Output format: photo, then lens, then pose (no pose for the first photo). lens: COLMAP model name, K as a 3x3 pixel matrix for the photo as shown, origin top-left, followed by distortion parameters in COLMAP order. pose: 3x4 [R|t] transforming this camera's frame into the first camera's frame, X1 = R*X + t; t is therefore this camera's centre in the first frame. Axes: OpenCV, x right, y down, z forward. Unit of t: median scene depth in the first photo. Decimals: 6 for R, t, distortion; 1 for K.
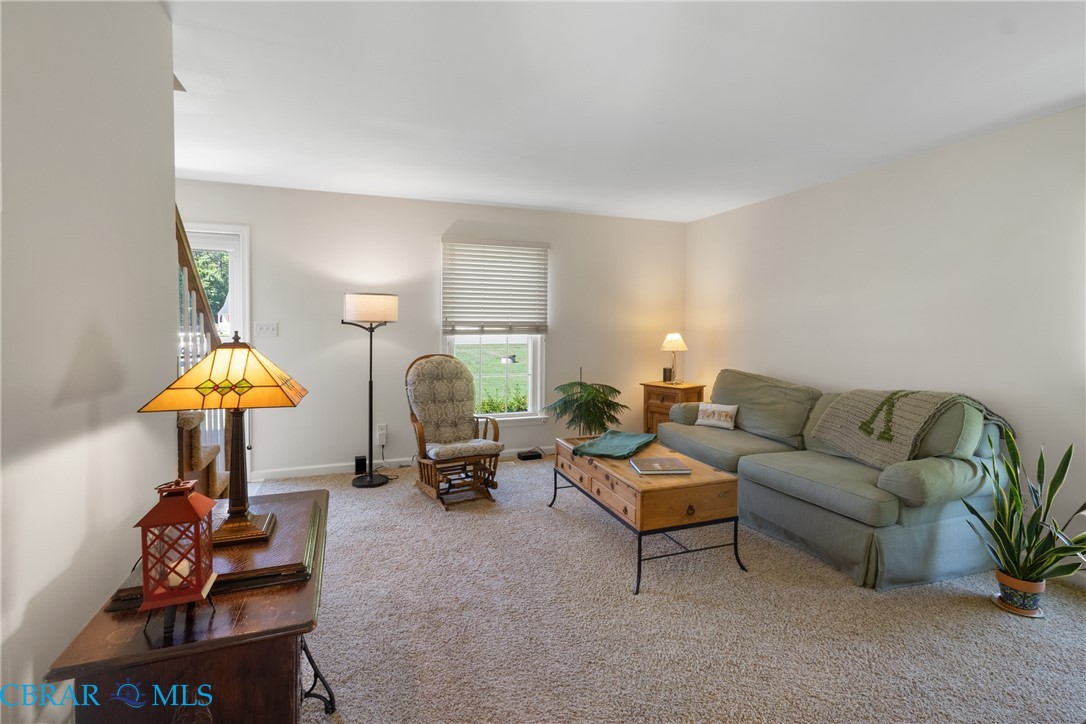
lens RADIAL K [[514.4, 0, 540.1], [0, 514.4, 328.6], [0, 0, 1]] dist [0.005011, 0.001229]
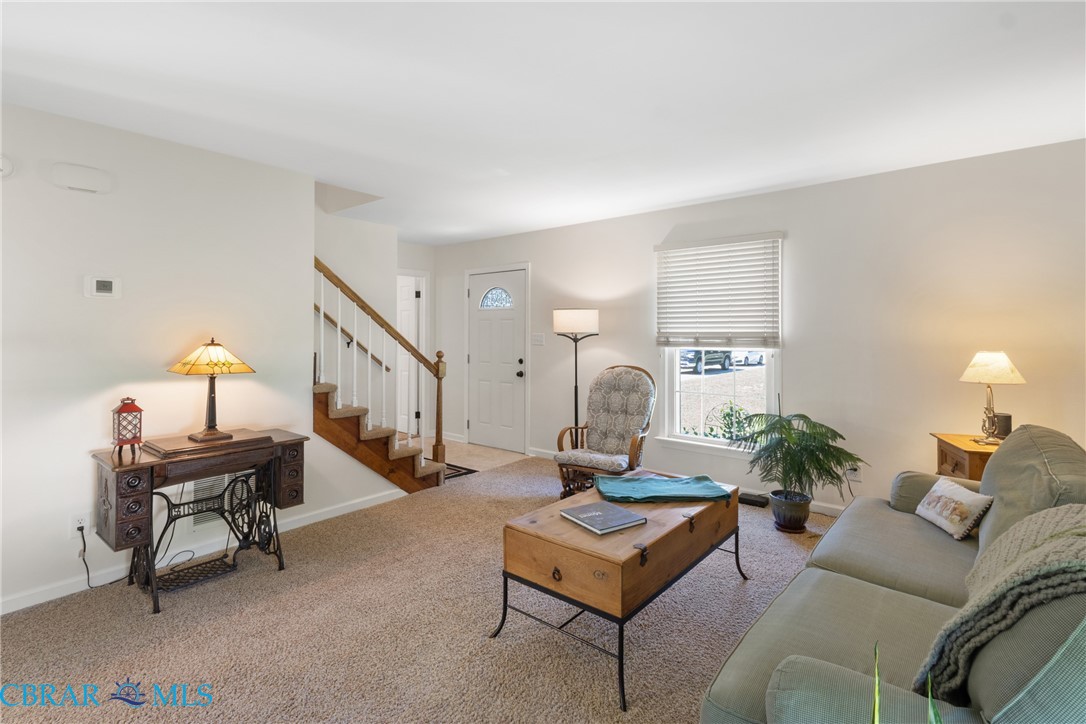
lens RADIAL K [[514.4, 0, 549.9], [0, 514.4, 328.6], [0, 0, 1]] dist [0.005011, 0.001229]
pose [[0.501697, -0.013468, -0.864939, 0.610224], [-0.008485, 0.999754, -0.020489, 0.000079], [0.865002, 0.017618, 0.501459, 0.379565]]
